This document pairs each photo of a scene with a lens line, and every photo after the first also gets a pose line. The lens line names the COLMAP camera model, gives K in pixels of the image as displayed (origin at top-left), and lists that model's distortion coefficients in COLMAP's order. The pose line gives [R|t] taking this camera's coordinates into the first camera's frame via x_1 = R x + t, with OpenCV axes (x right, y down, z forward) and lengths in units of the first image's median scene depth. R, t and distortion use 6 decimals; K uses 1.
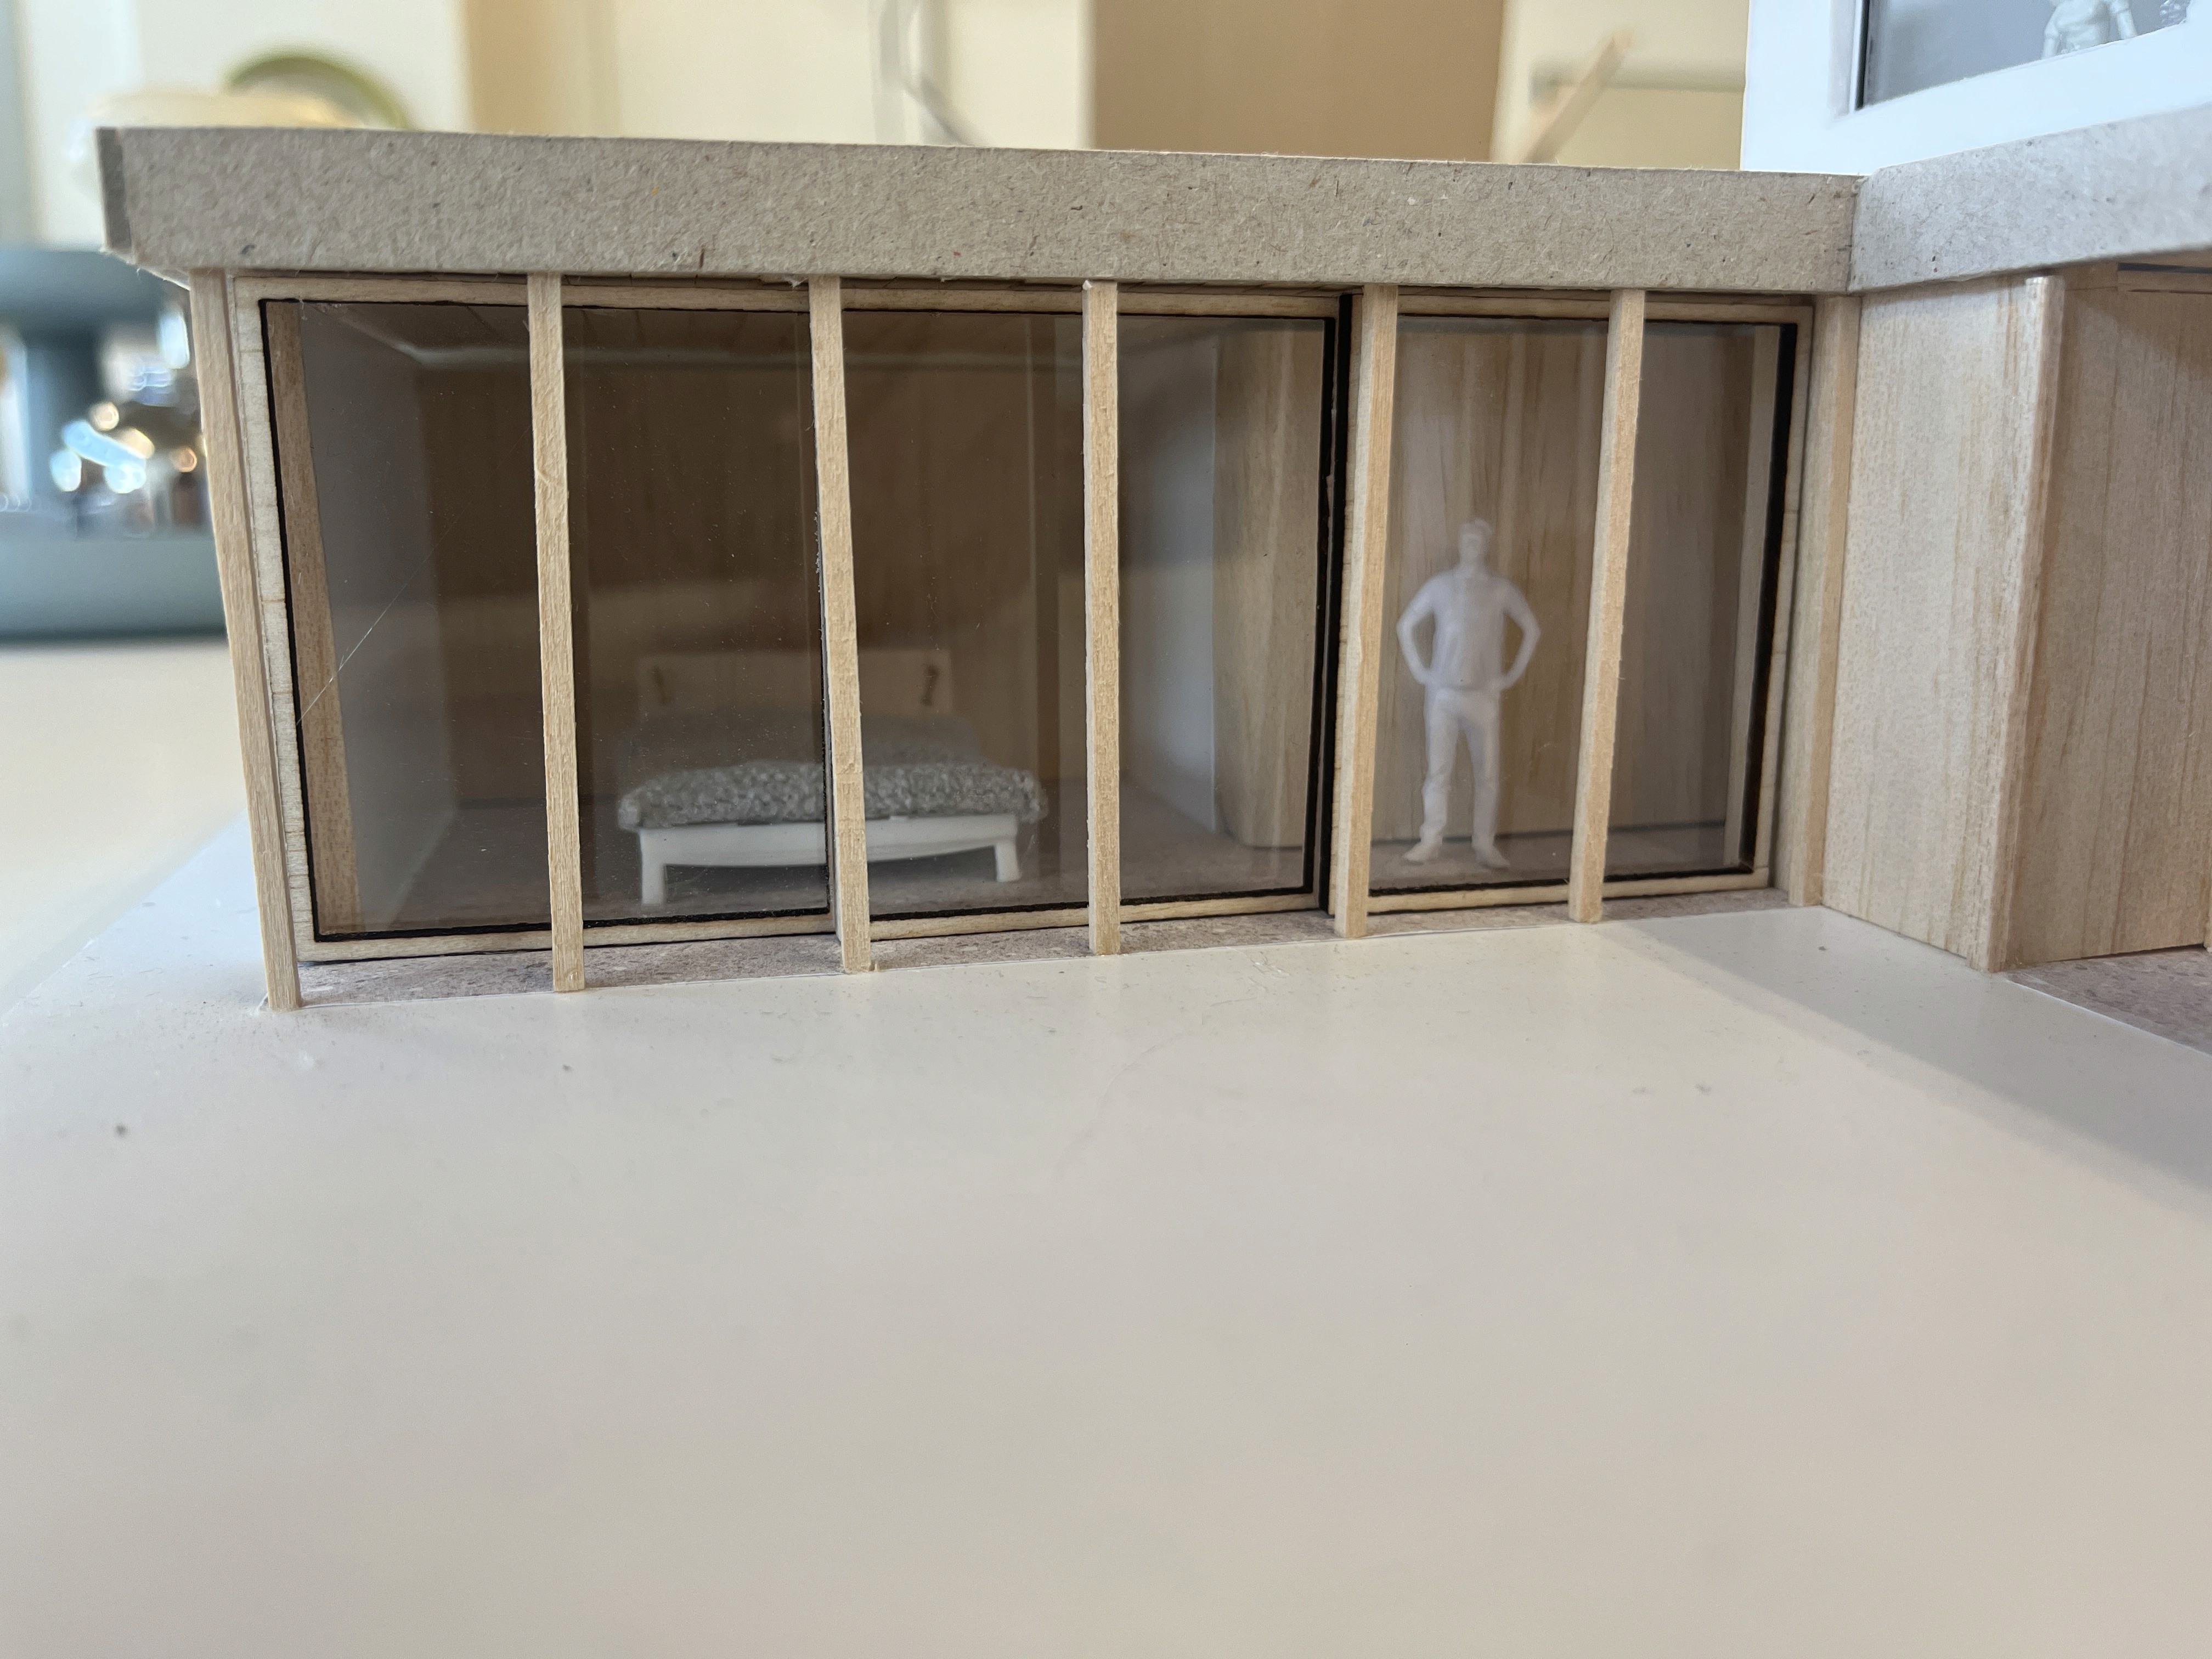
lens RADIAL K [[1817.5, 0, 1105.3], [0, 1817.5, 808.4], [0, 0, 1]] dist [0.003514, -0.025911]
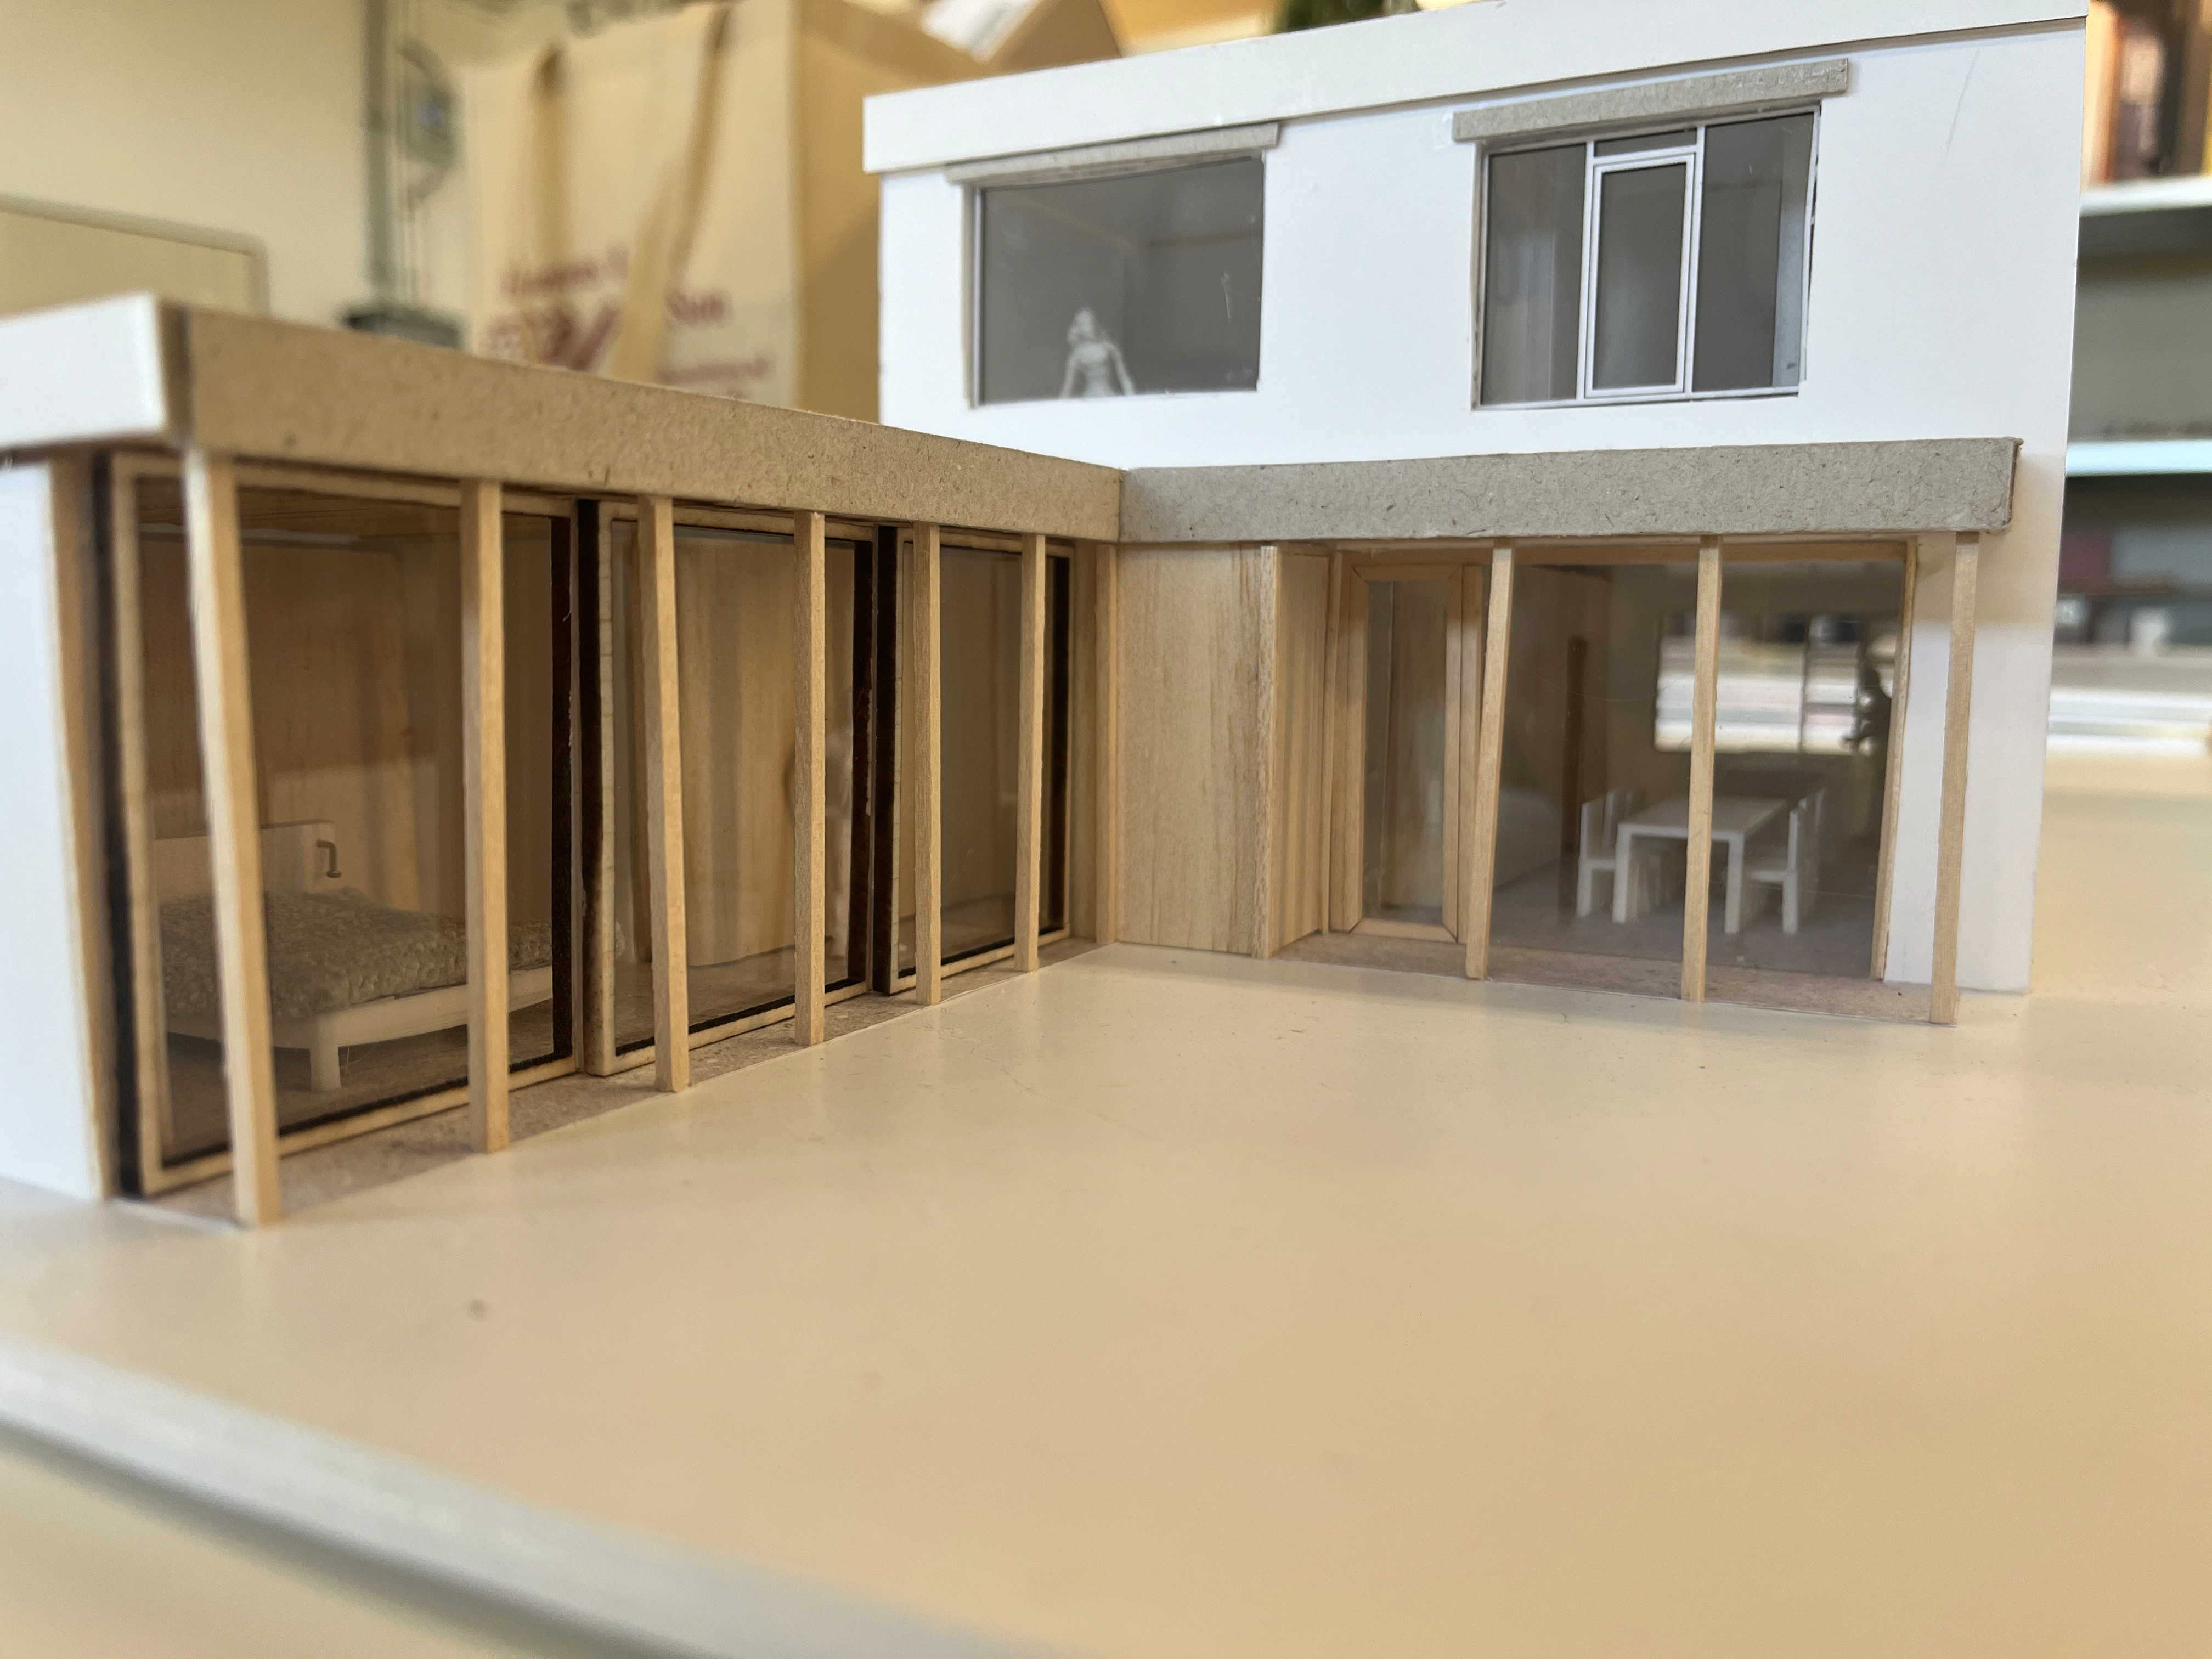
lens RADIAL K [[1817.5, 0, 1093.7], [0, 1817.5, 847.5], [0, 0, 1]] dist [0.003514, -0.025911]
pose [[0.640960, -0.080943, 0.763295, -0.856559], [0.130421, 0.991449, -0.004381, -0.022736], [-0.756413, 0.102358, 0.646035, 0.042060]]
